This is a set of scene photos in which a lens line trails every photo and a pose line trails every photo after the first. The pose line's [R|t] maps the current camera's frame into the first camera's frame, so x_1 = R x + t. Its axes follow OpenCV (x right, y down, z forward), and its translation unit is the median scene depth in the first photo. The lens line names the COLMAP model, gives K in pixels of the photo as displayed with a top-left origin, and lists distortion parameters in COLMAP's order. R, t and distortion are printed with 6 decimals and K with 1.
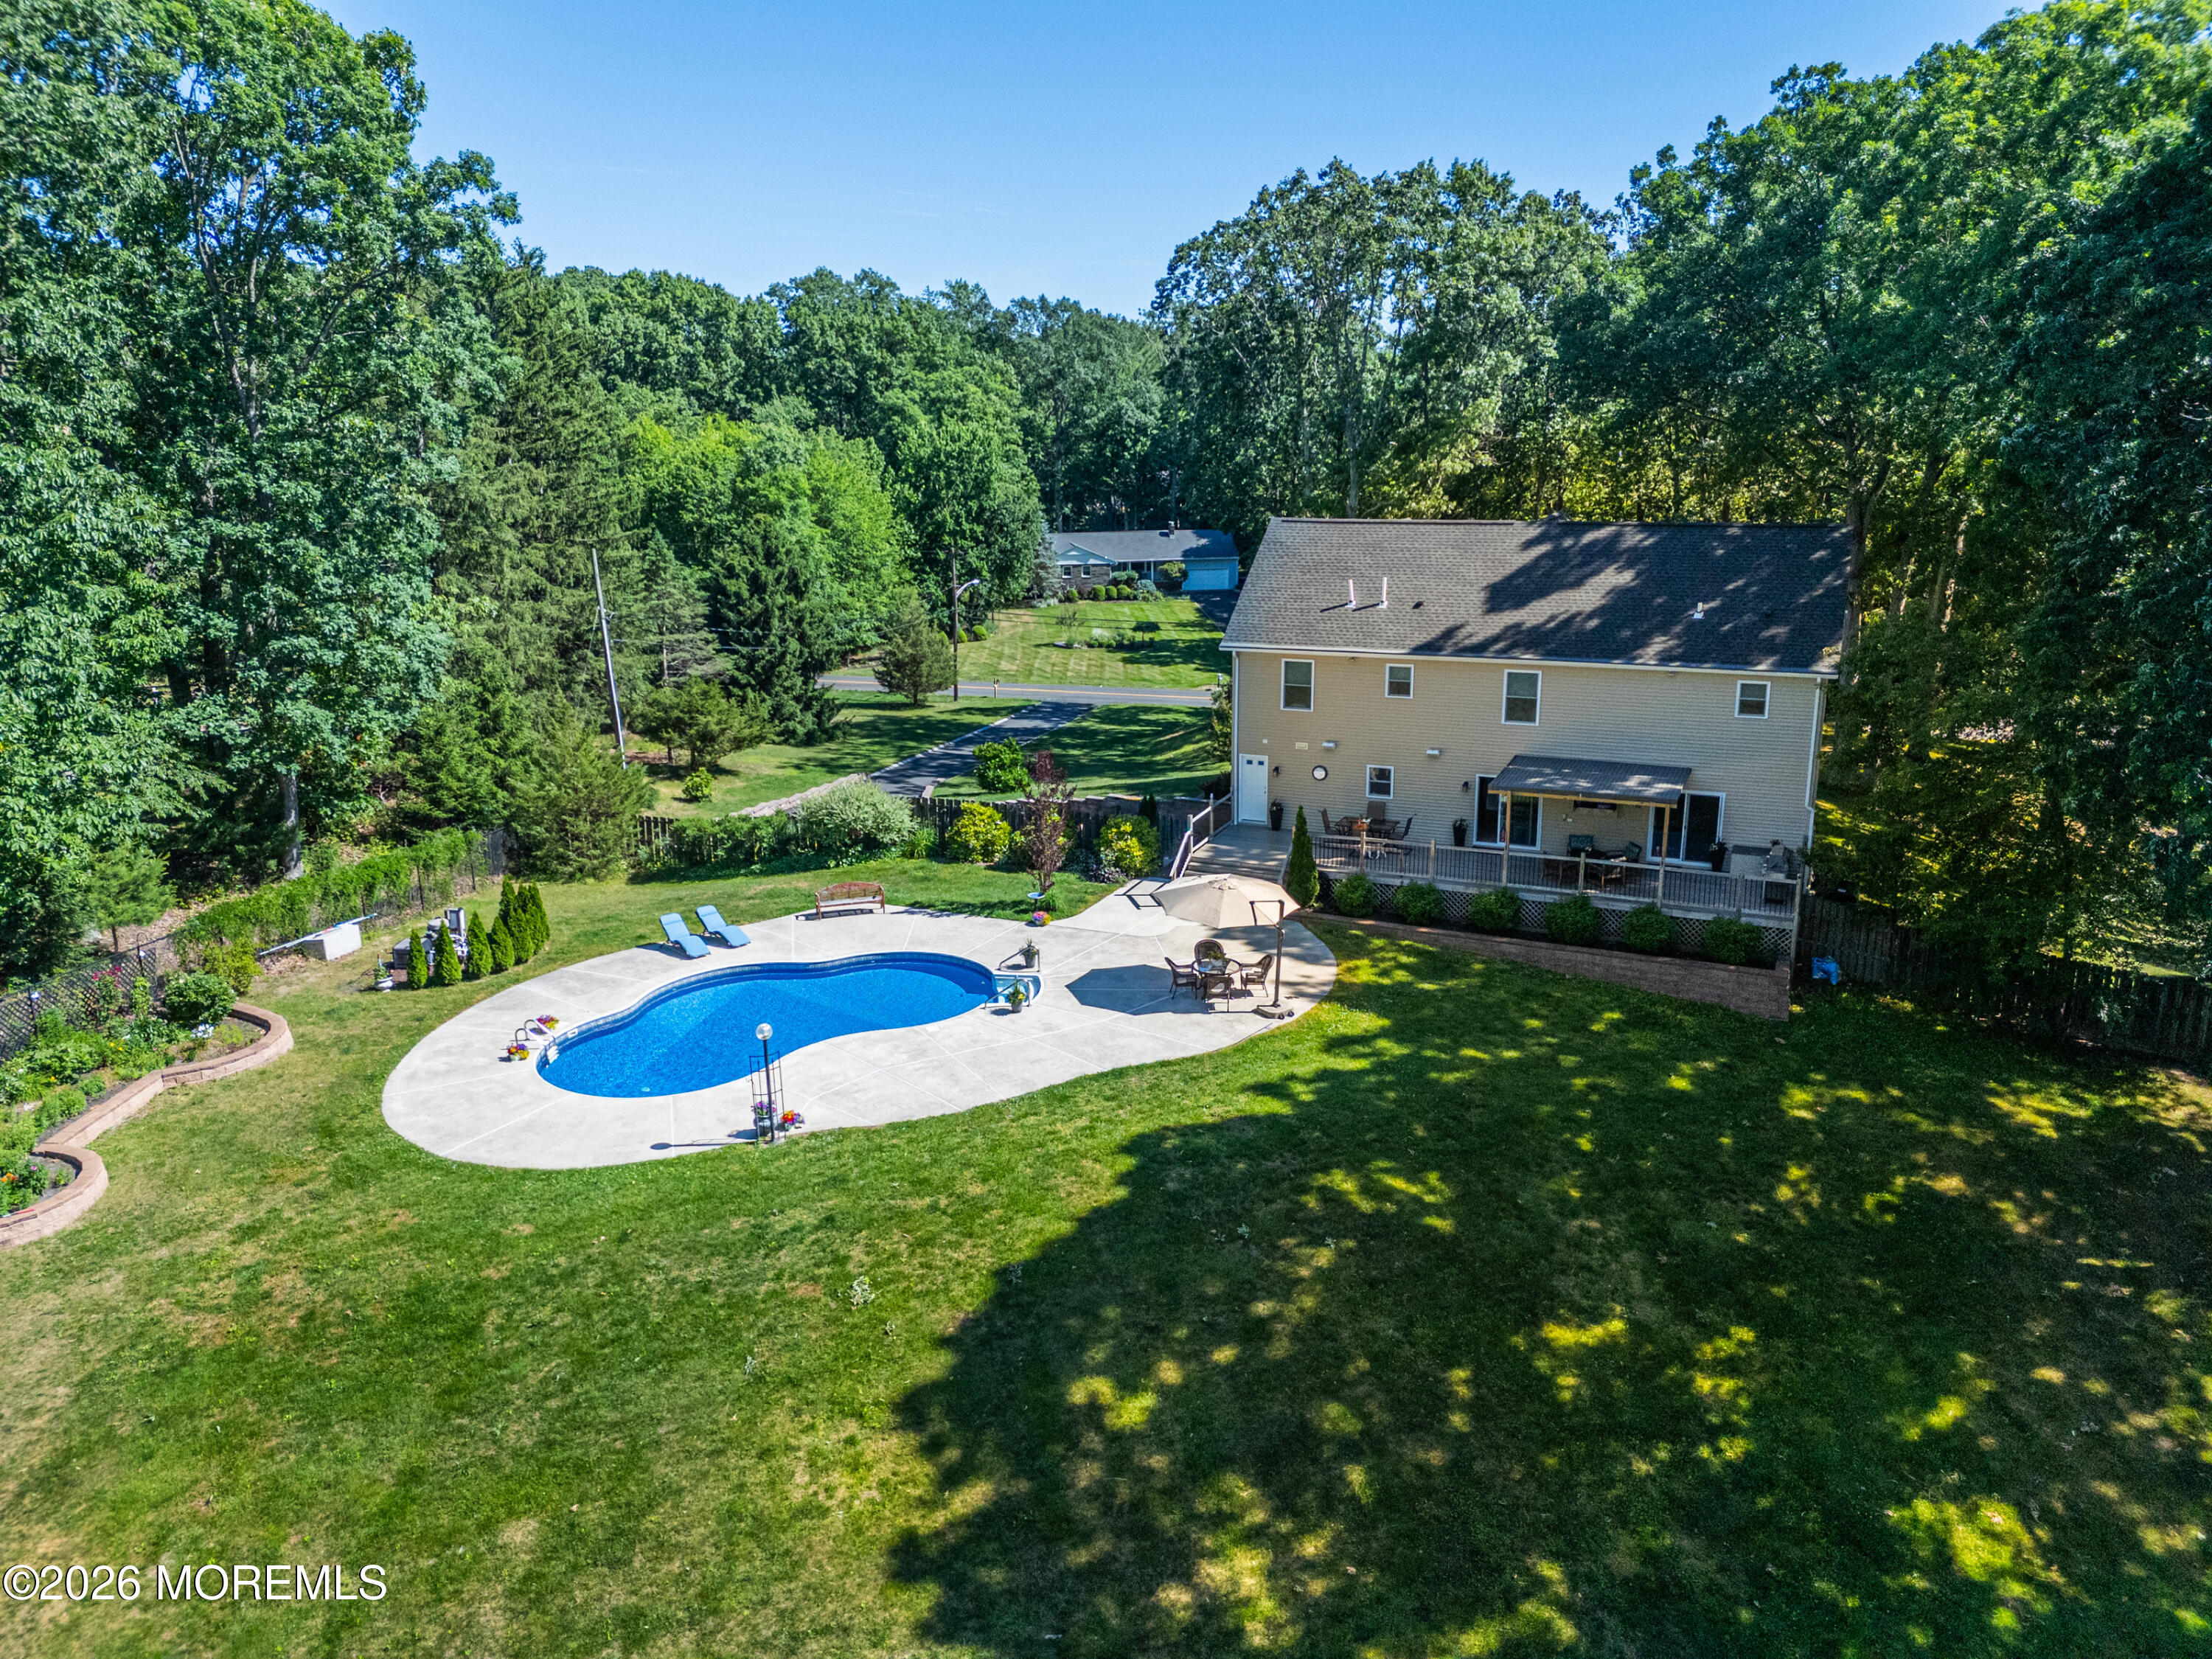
lens RADIAL K [[1560.4, 0, 1123.7], [0, 1560.4, 833.9], [0, 0, 1]] dist [0.132585, -0.209868]
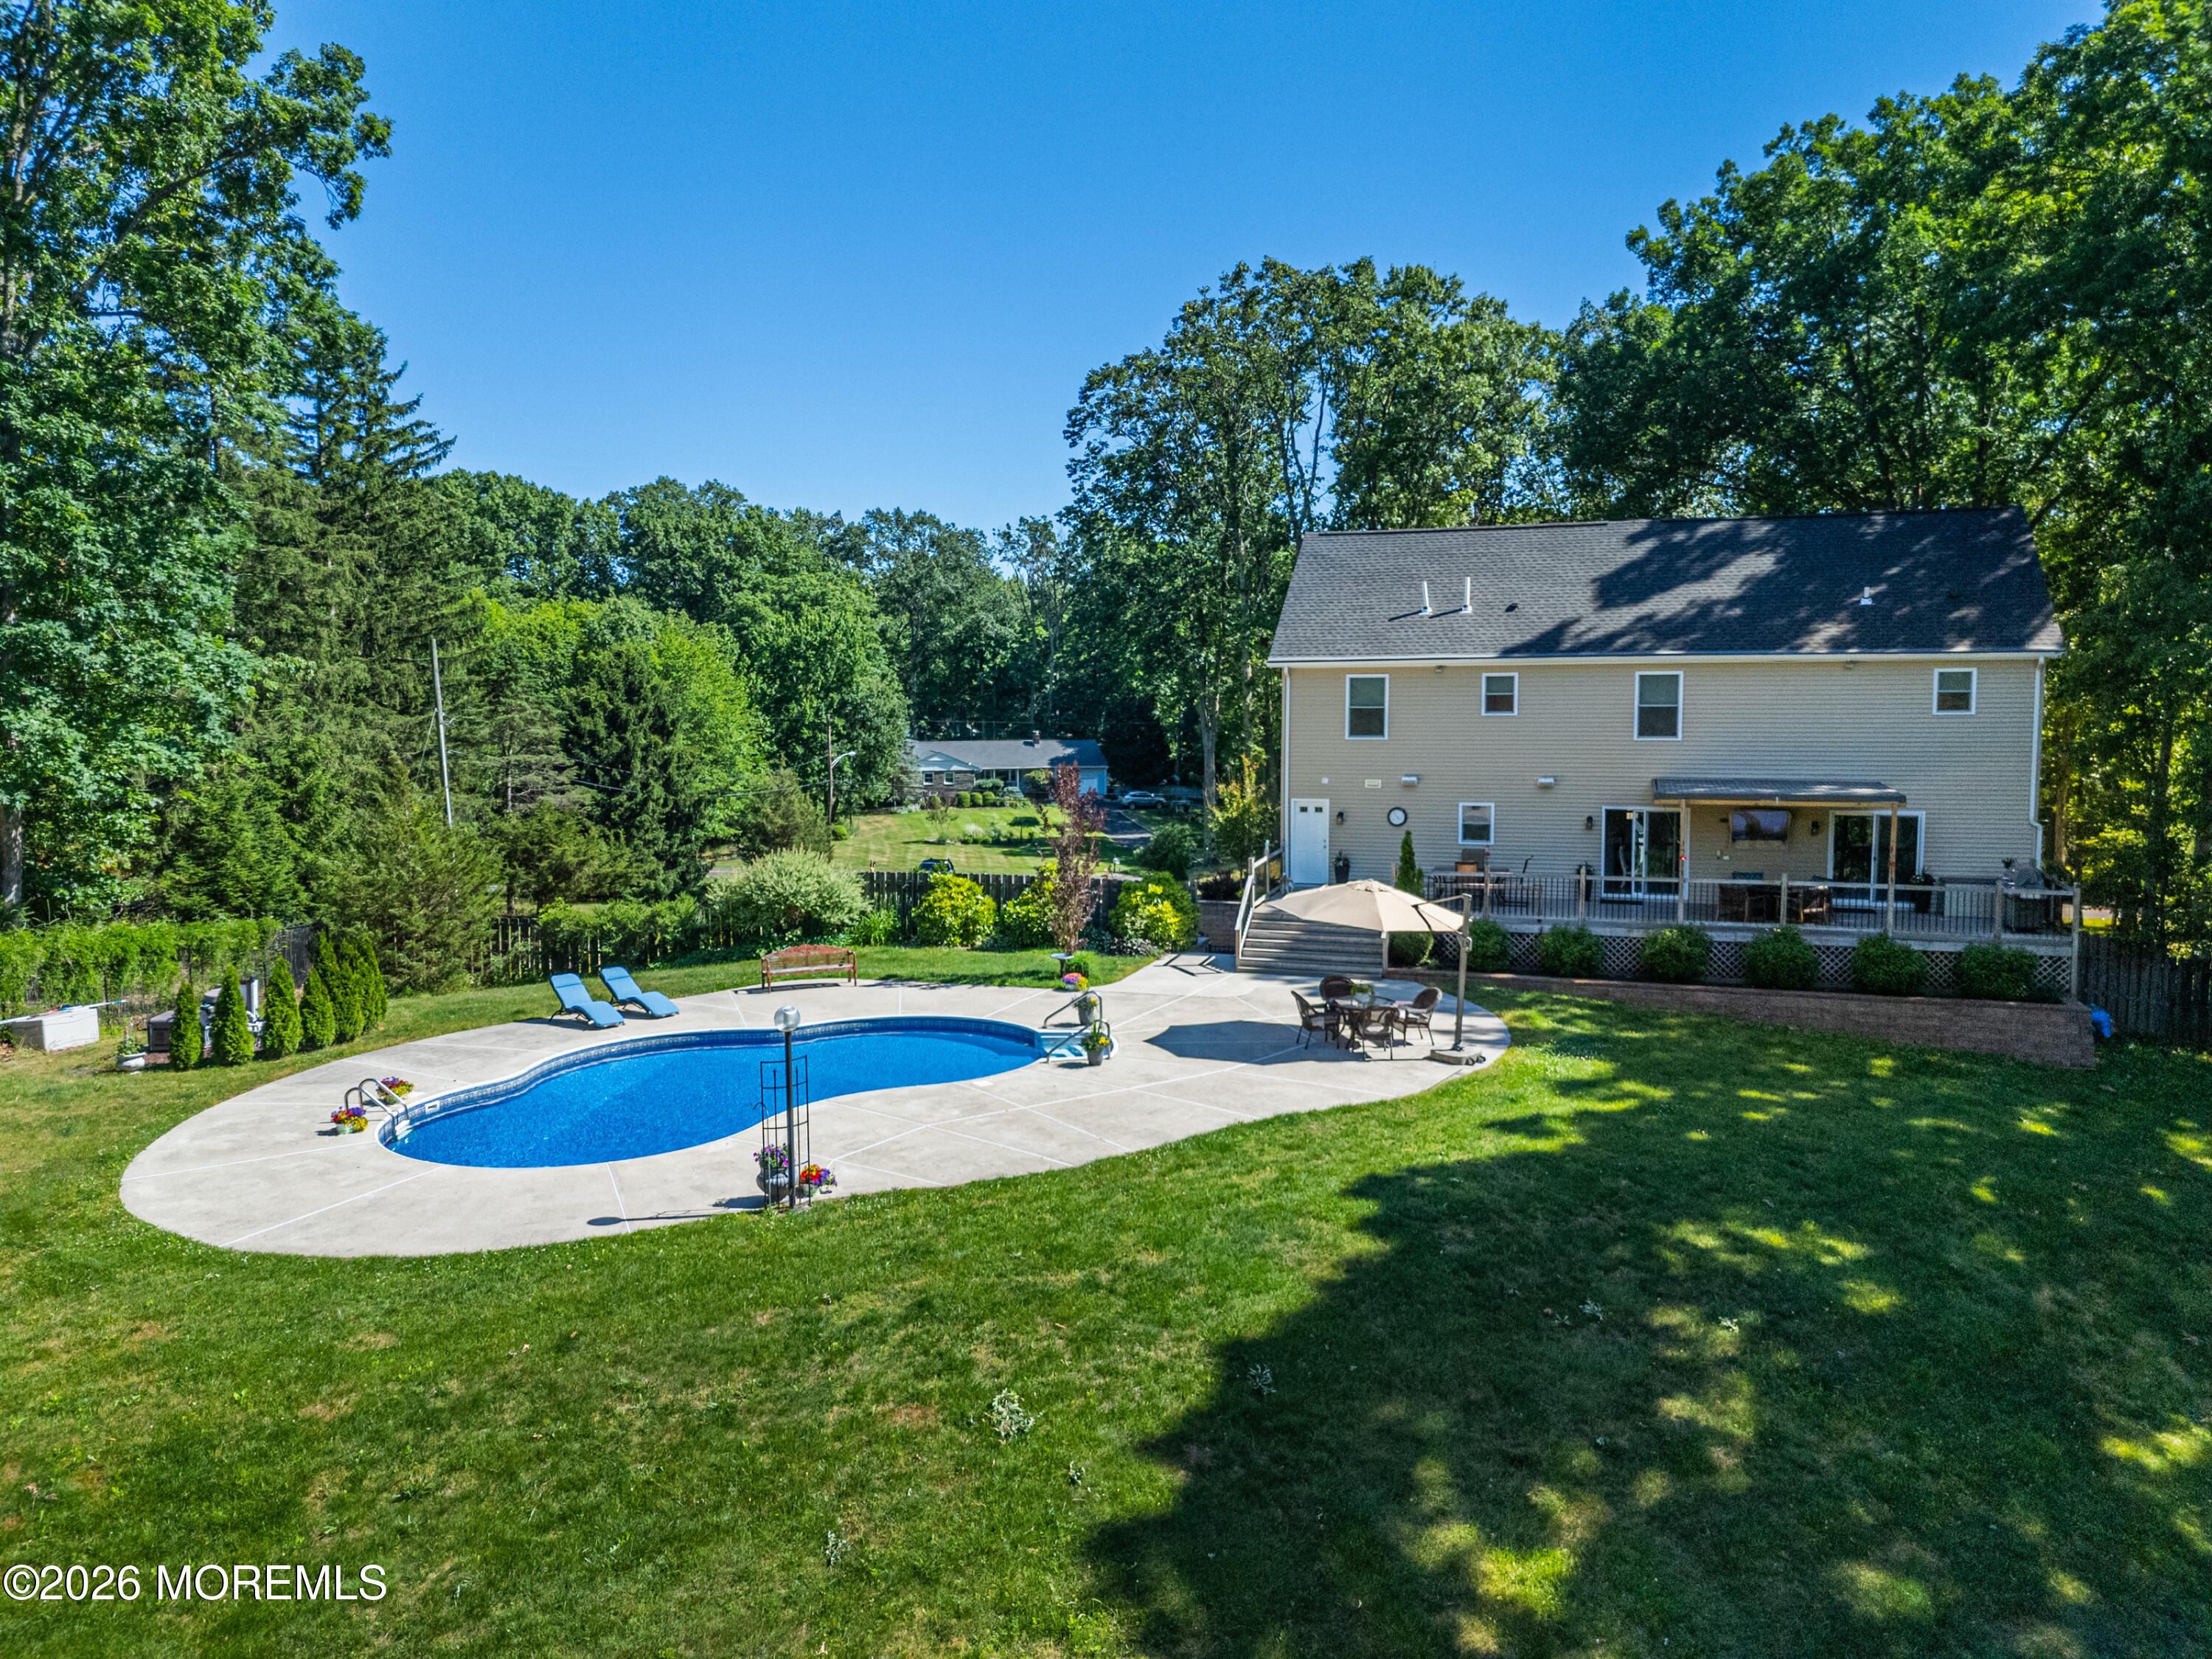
lens RADIAL K [[1574.5, 0, 1113.6], [0, 1574.5, 839.1], [0, 0, 1]] dist [0.084882, -0.106918]
pose [[0.993539, -0.006230, 0.113317, -0.112552], [0.025638, 0.985001, -0.170632, 0.109179], [-0.110554, 0.172435, 0.978797, 0.240609]]
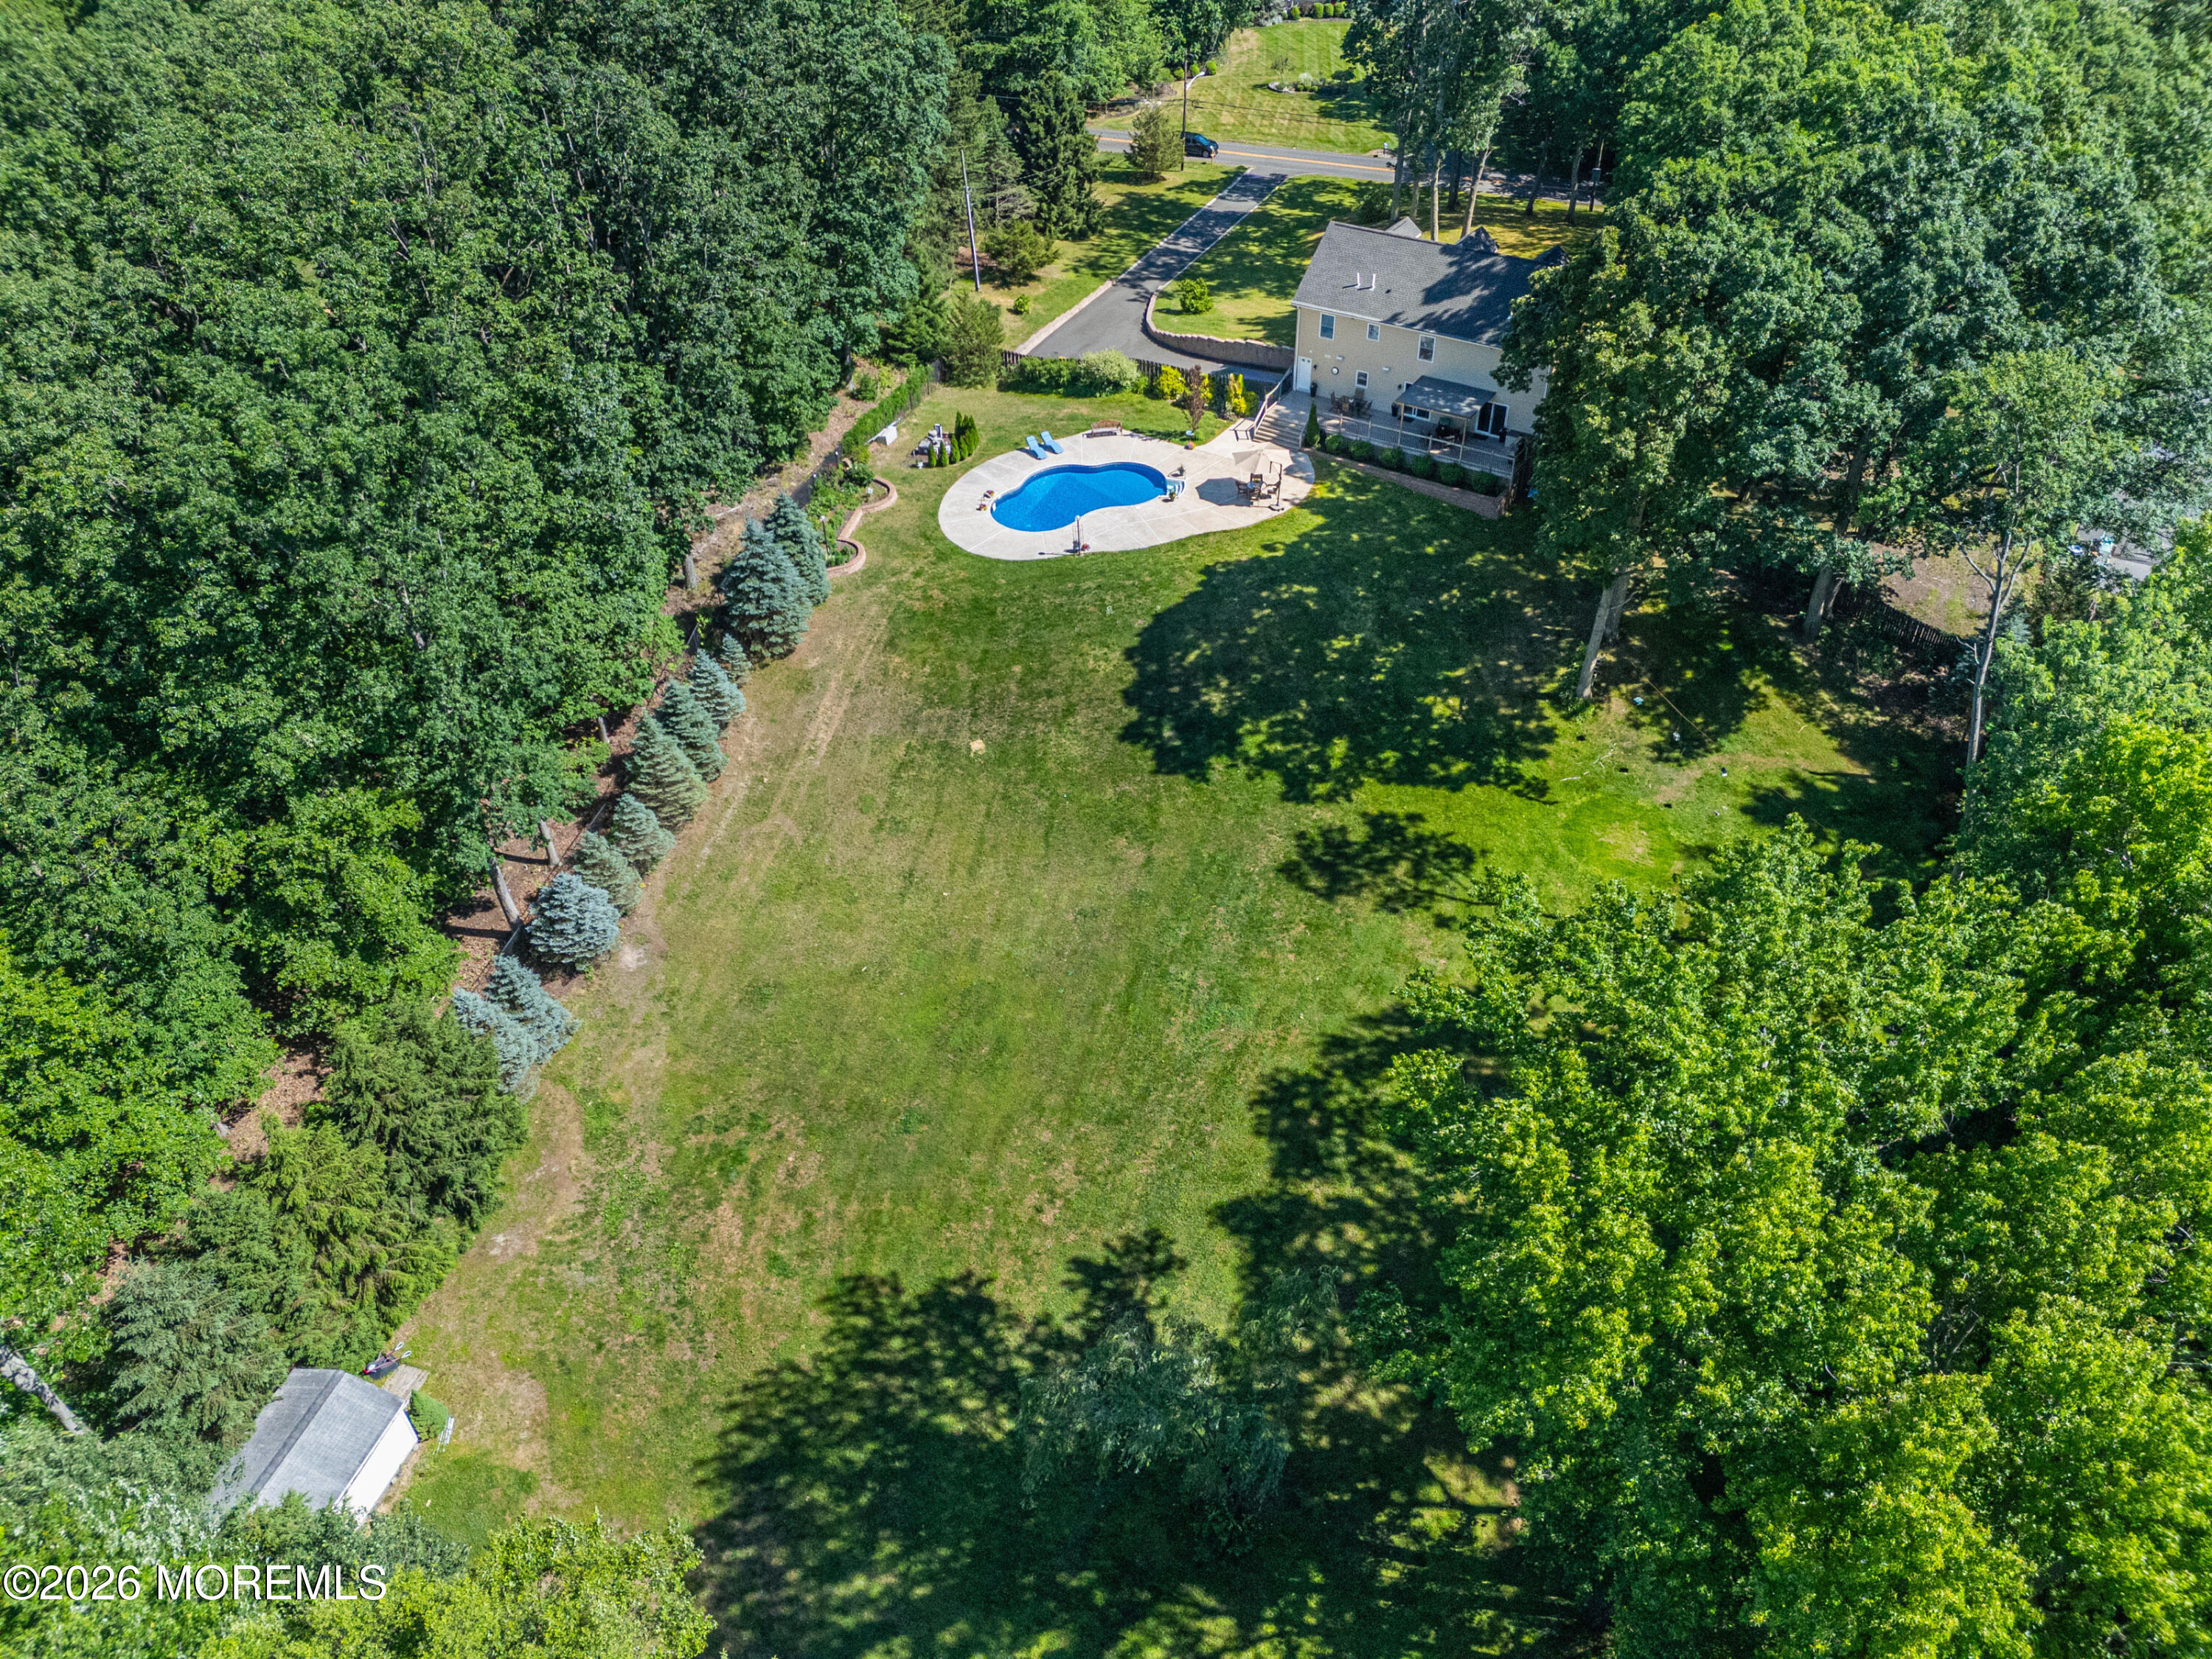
lens RADIAL K [[1560.4, 0, 1123.7], [0, 1560.4, 833.9], [0, 0, 1]] dist [0.132585, -0.209868]
pose [[0.986858, 0.096428, -0.129667, 0.183683], [-0.029953, 0.897689, 0.439610, -0.404682], [0.158792, -0.429949, 0.888780, -1.161916]]
